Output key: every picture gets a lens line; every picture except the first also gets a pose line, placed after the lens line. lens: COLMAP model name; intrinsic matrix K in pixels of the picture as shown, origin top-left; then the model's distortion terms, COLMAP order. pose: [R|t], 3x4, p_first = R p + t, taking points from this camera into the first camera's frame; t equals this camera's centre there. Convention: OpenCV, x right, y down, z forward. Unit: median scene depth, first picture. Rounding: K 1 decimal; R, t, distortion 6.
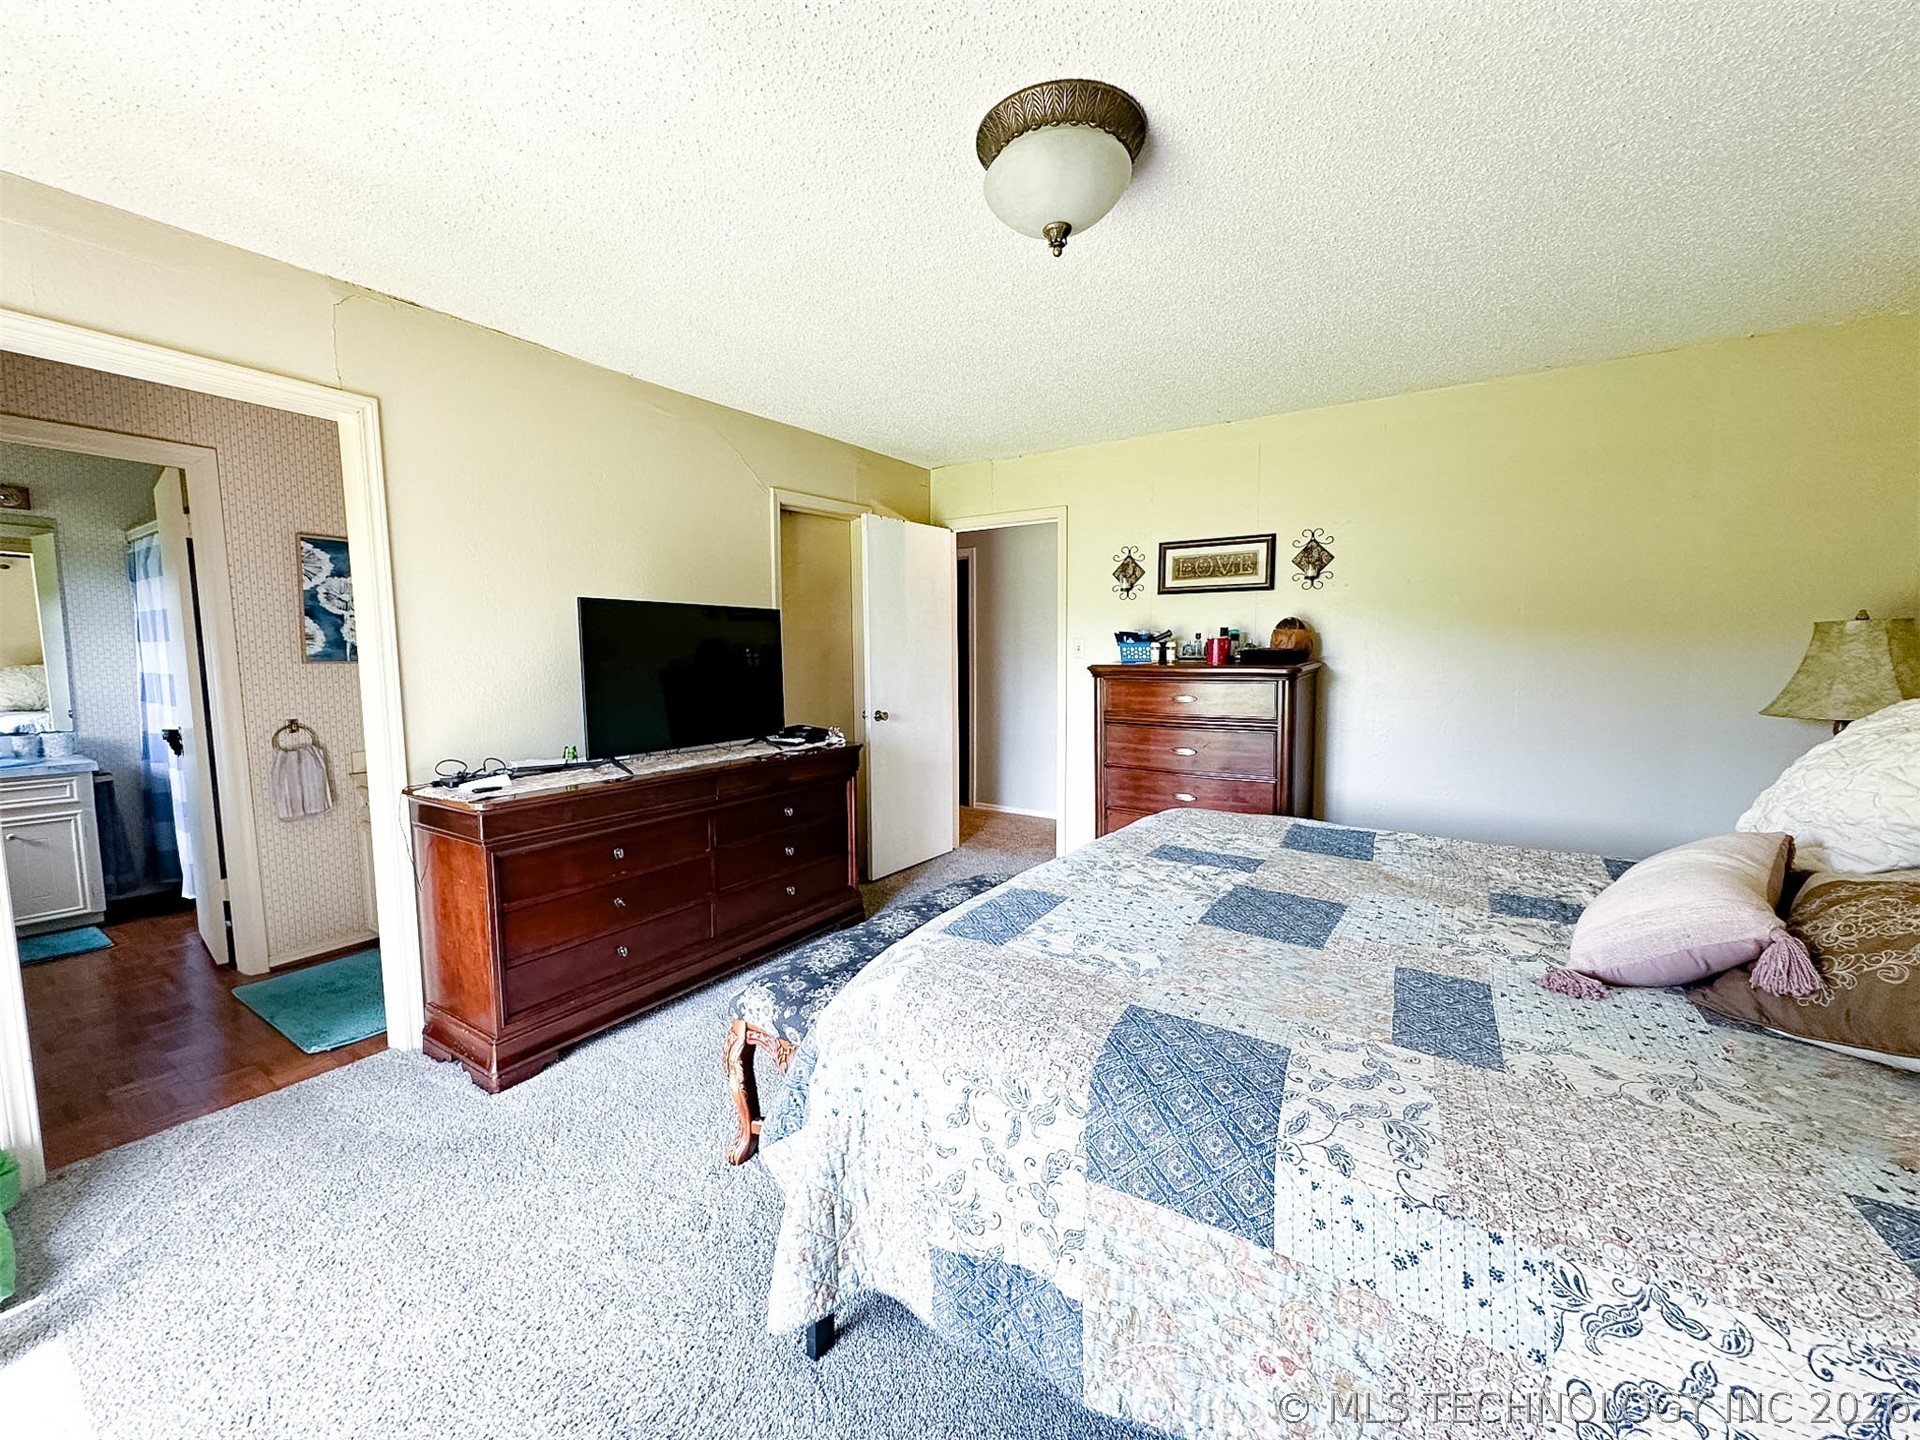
lens RADIAL K [[764.5, 0, 960.0], [0, 764.5, 720.0], [0, 0, 1]] dist [0.000020, 0.000524]
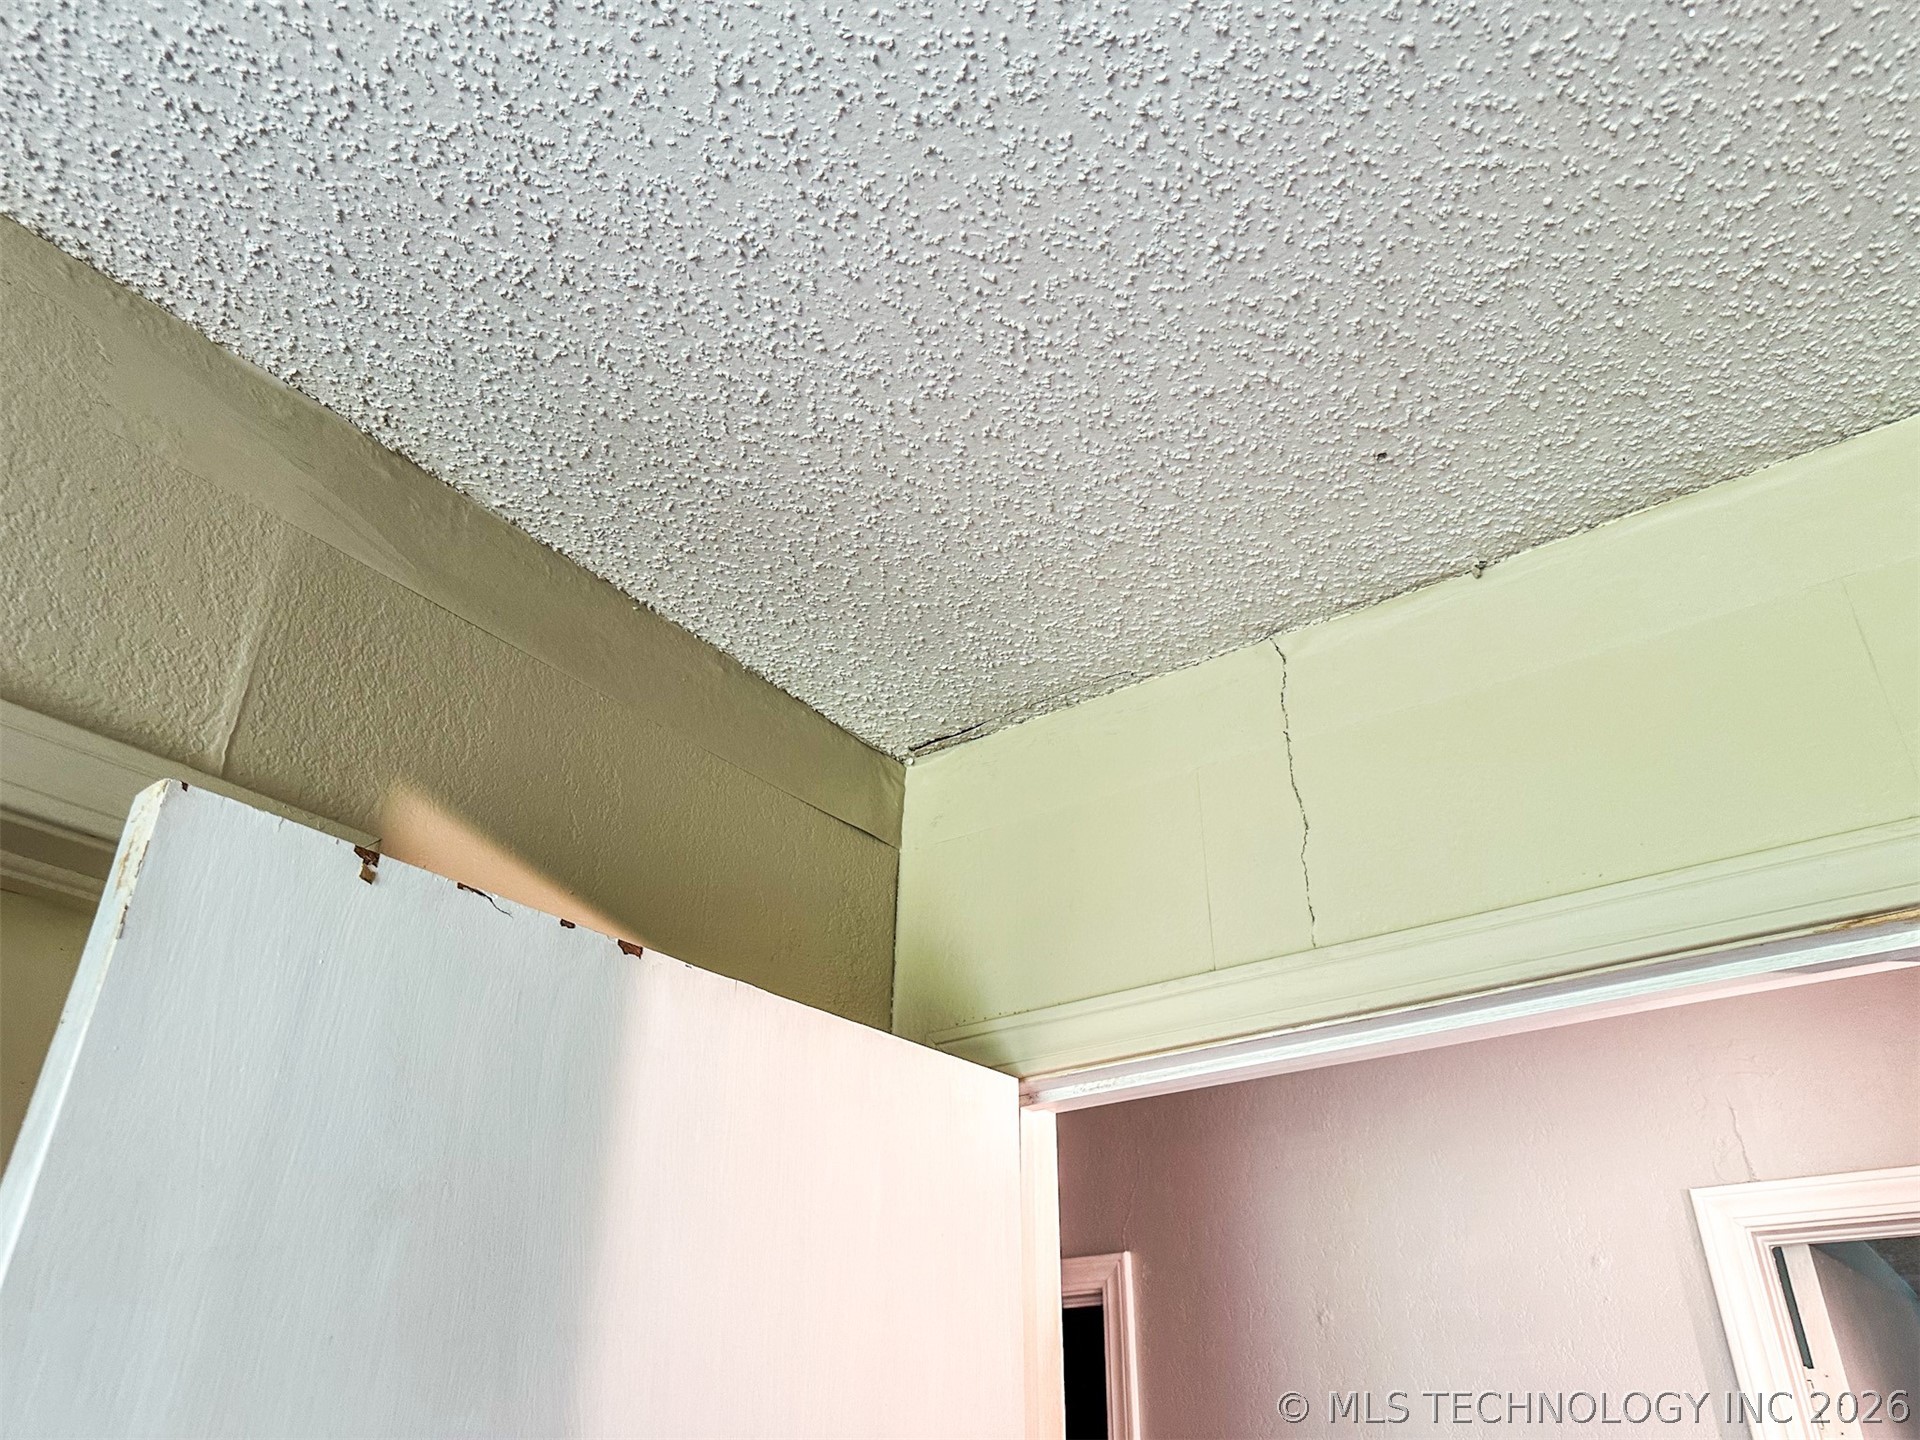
lens RADIAL K [[1359.8, 0, 960.0], [0, 1359.8, 720.0], [0, 0, 1]] dist [0.002192, 0.000351]
pose [[0.997330, -0.029880, -0.066630, -0.005444], [-0.014276, 0.815060, -0.579200, -0.149615], [0.071614, 0.578605, 0.812458, 0.752030]]
